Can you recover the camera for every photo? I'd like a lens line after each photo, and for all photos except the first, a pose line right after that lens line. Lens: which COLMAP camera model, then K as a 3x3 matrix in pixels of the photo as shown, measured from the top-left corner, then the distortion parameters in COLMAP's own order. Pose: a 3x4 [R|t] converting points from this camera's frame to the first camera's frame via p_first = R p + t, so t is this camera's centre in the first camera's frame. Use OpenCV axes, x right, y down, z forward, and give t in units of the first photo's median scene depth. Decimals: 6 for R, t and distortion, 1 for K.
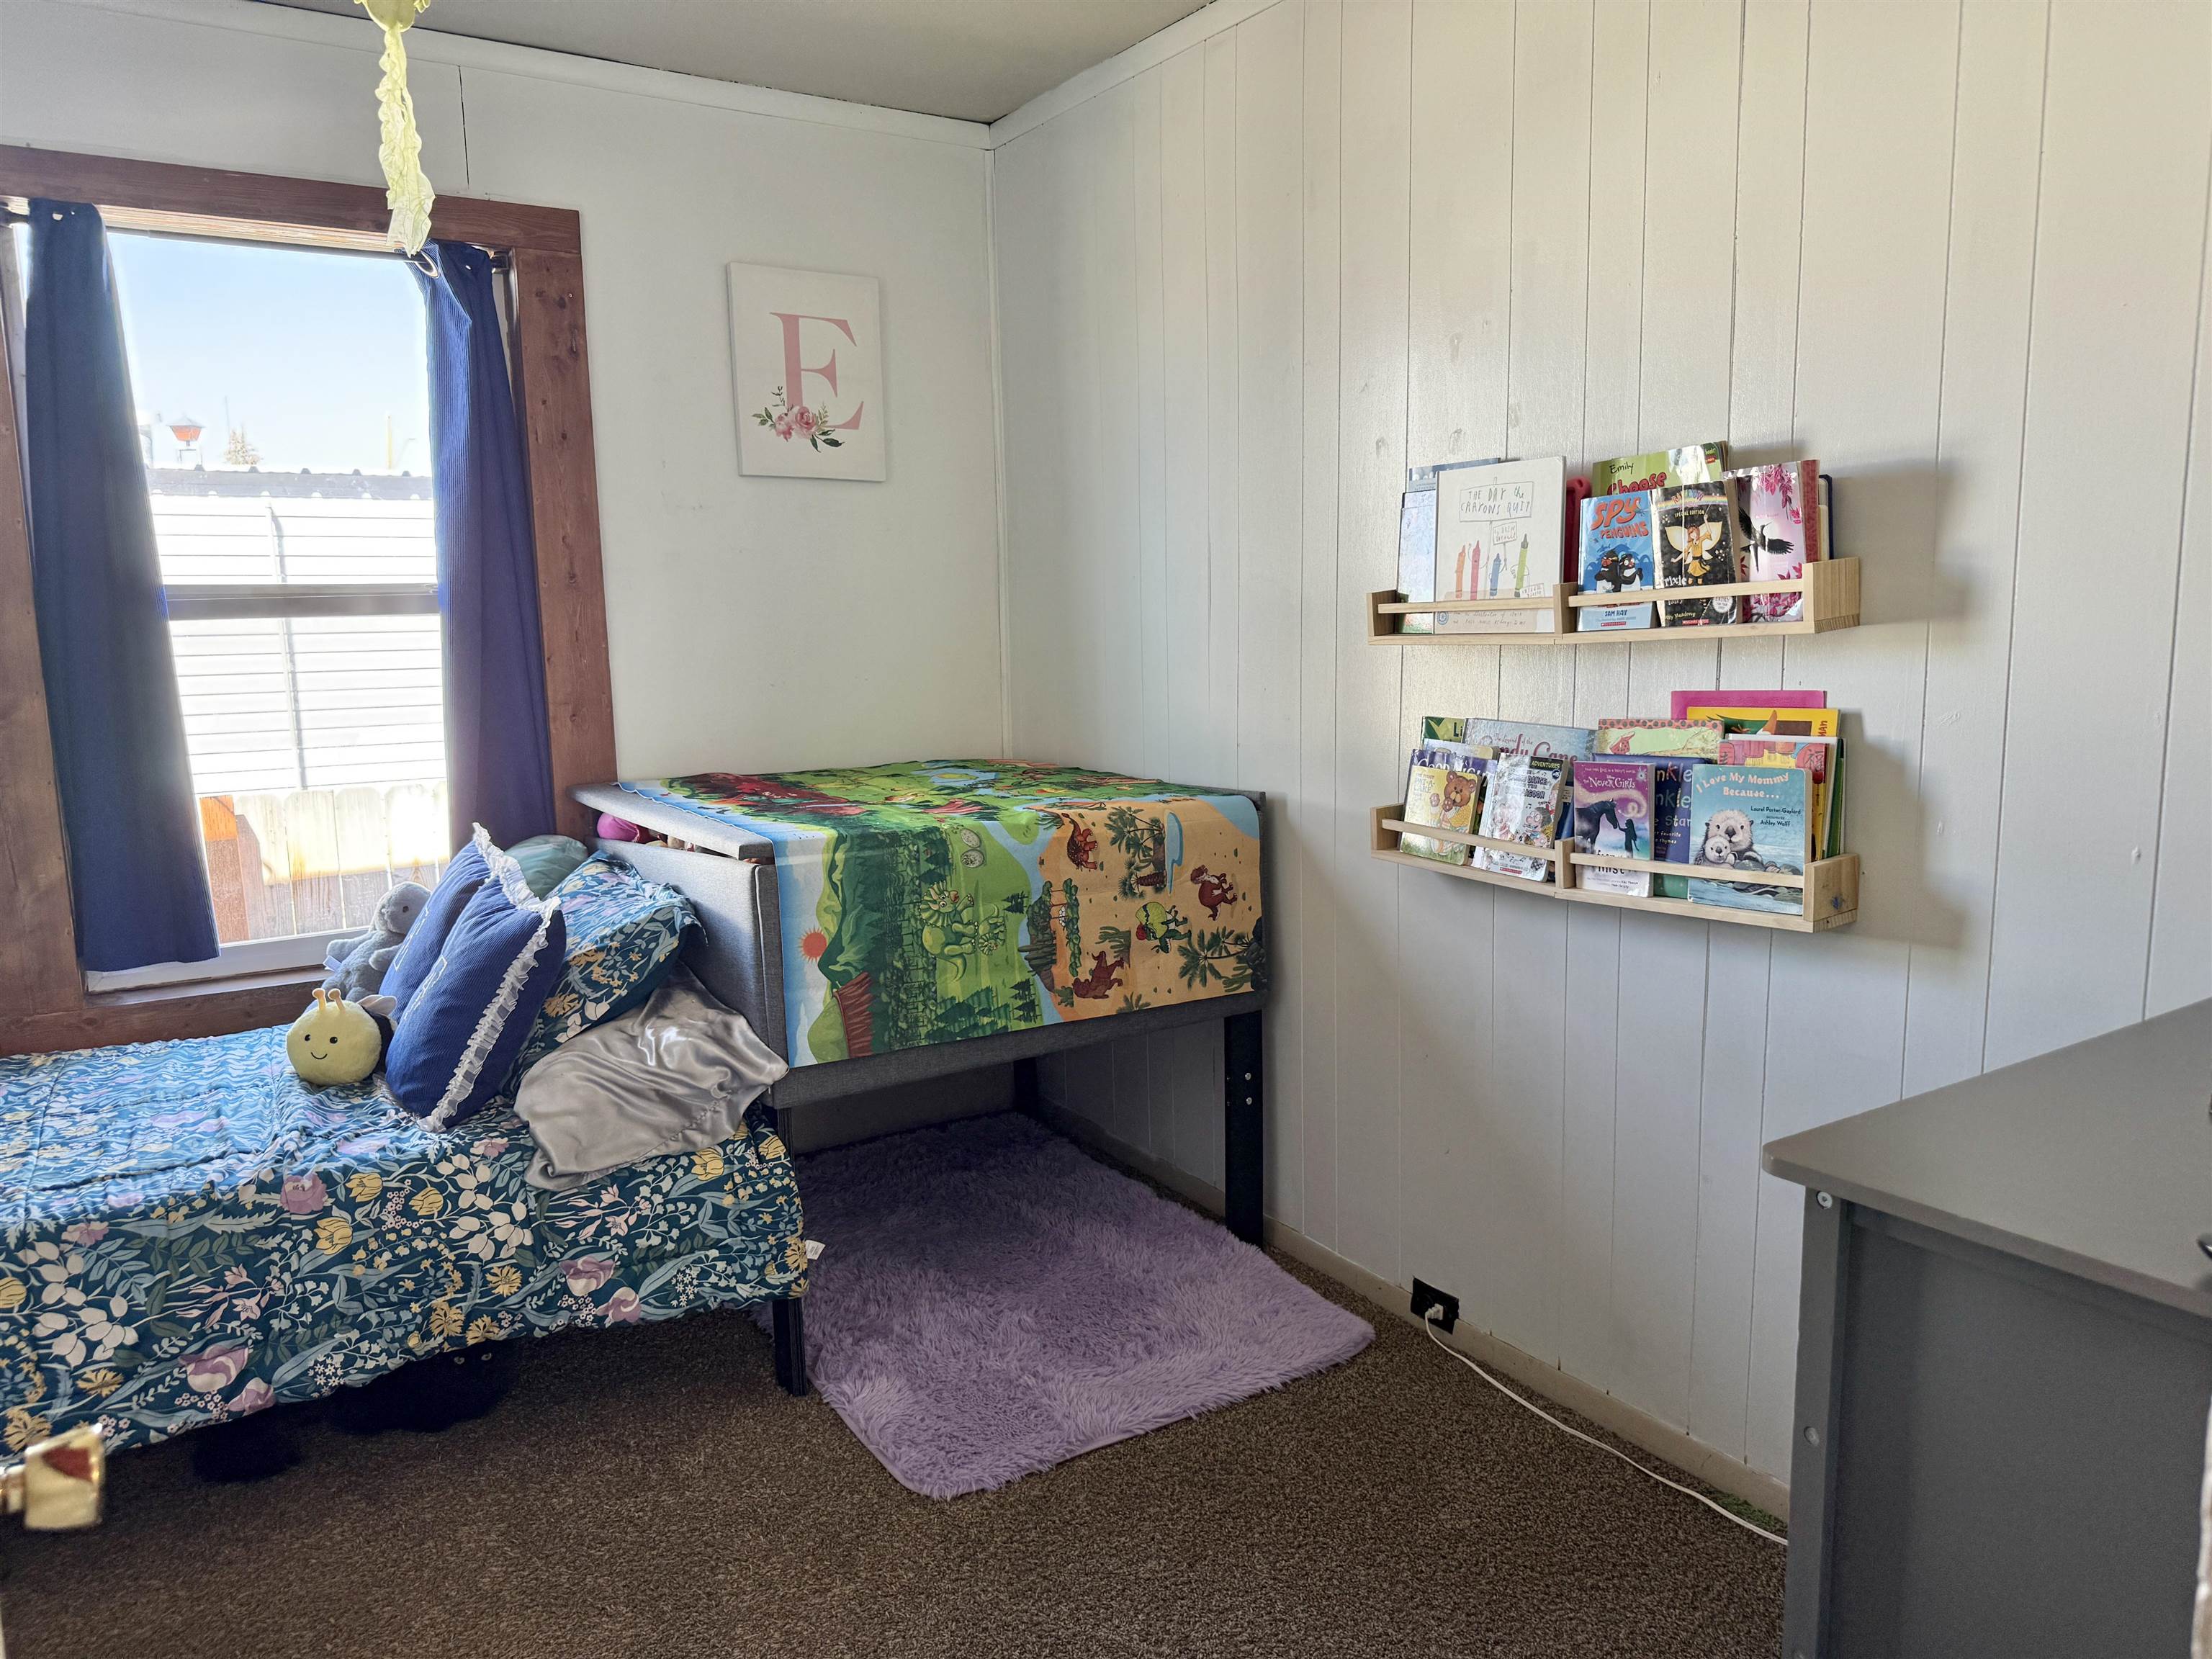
lens RADIAL K [[1559.8, 0, 1108.0], [0, 1559.8, 832.3], [0, 0, 1]] dist [0.070890, -0.090406]
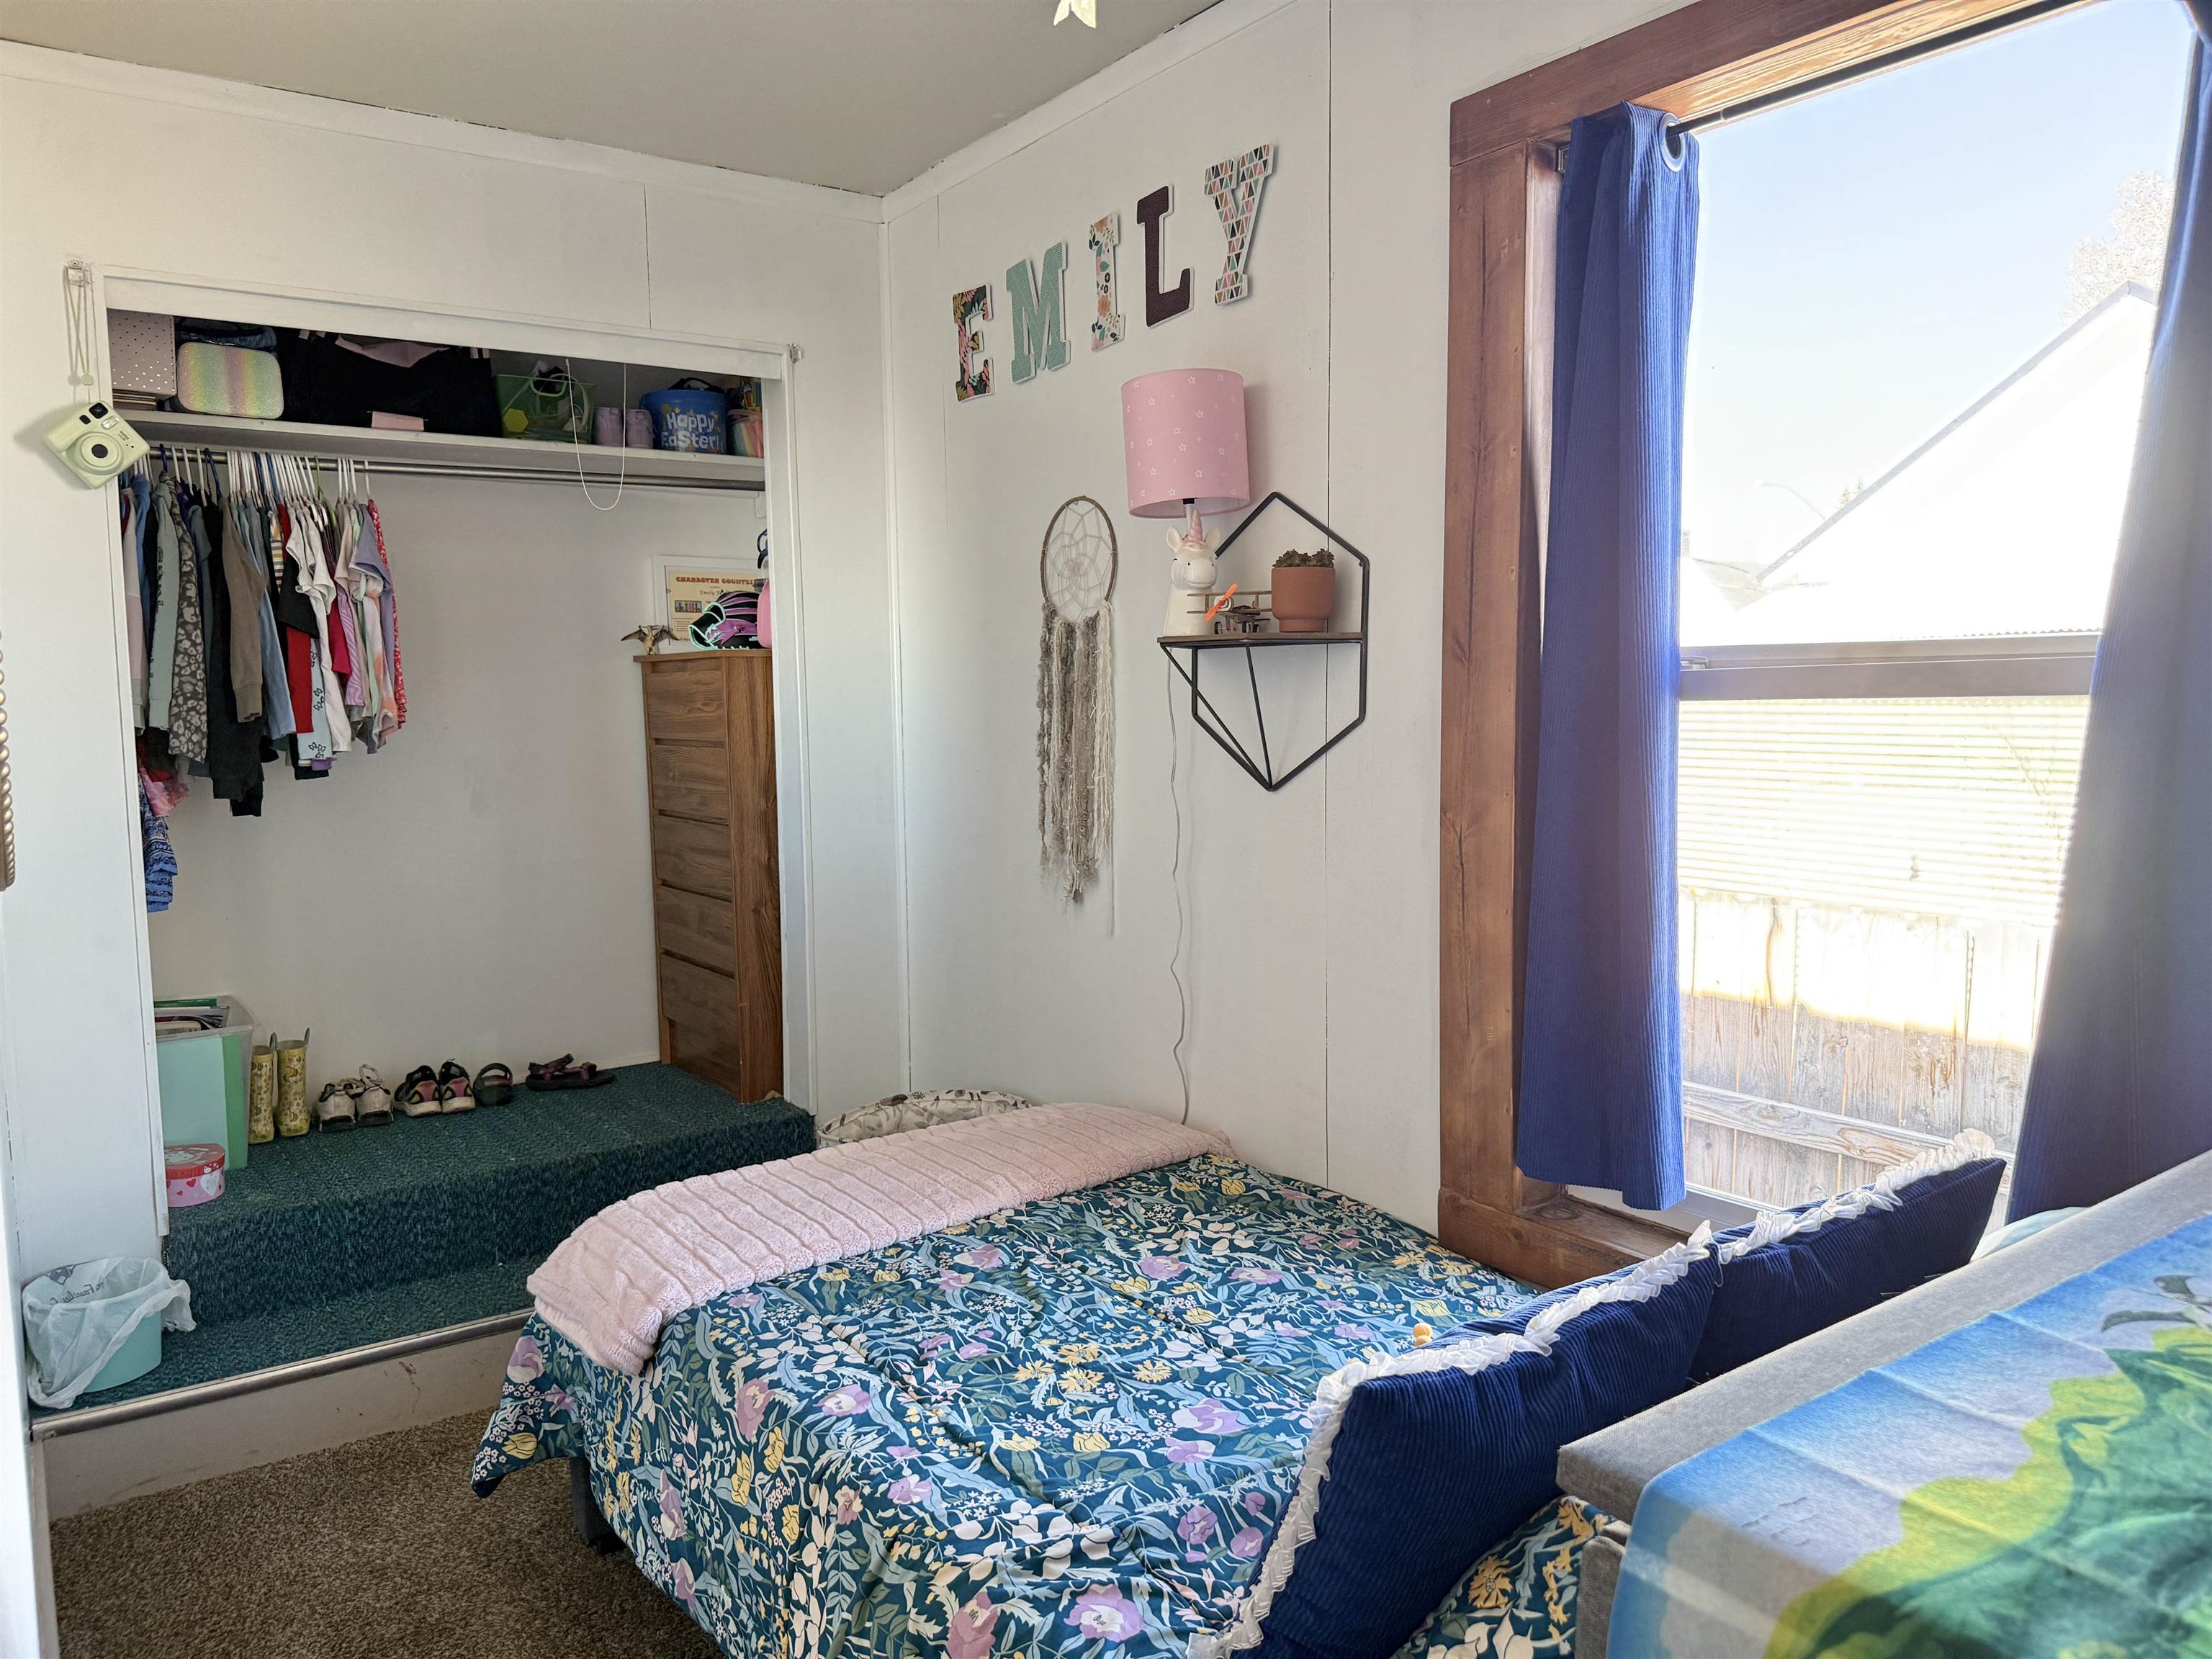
lens RADIAL K [[1559.8, 0, 1105.9], [0, 1559.8, 830.6], [0, 0, 1]] dist [0.070890, -0.090406]
pose [[0.054495, 0.107798, -0.992678, 0.076540], [-0.128163, 0.986687, 0.100112, -0.141840], [0.990255, 0.121769, 0.067585, 0.881836]]
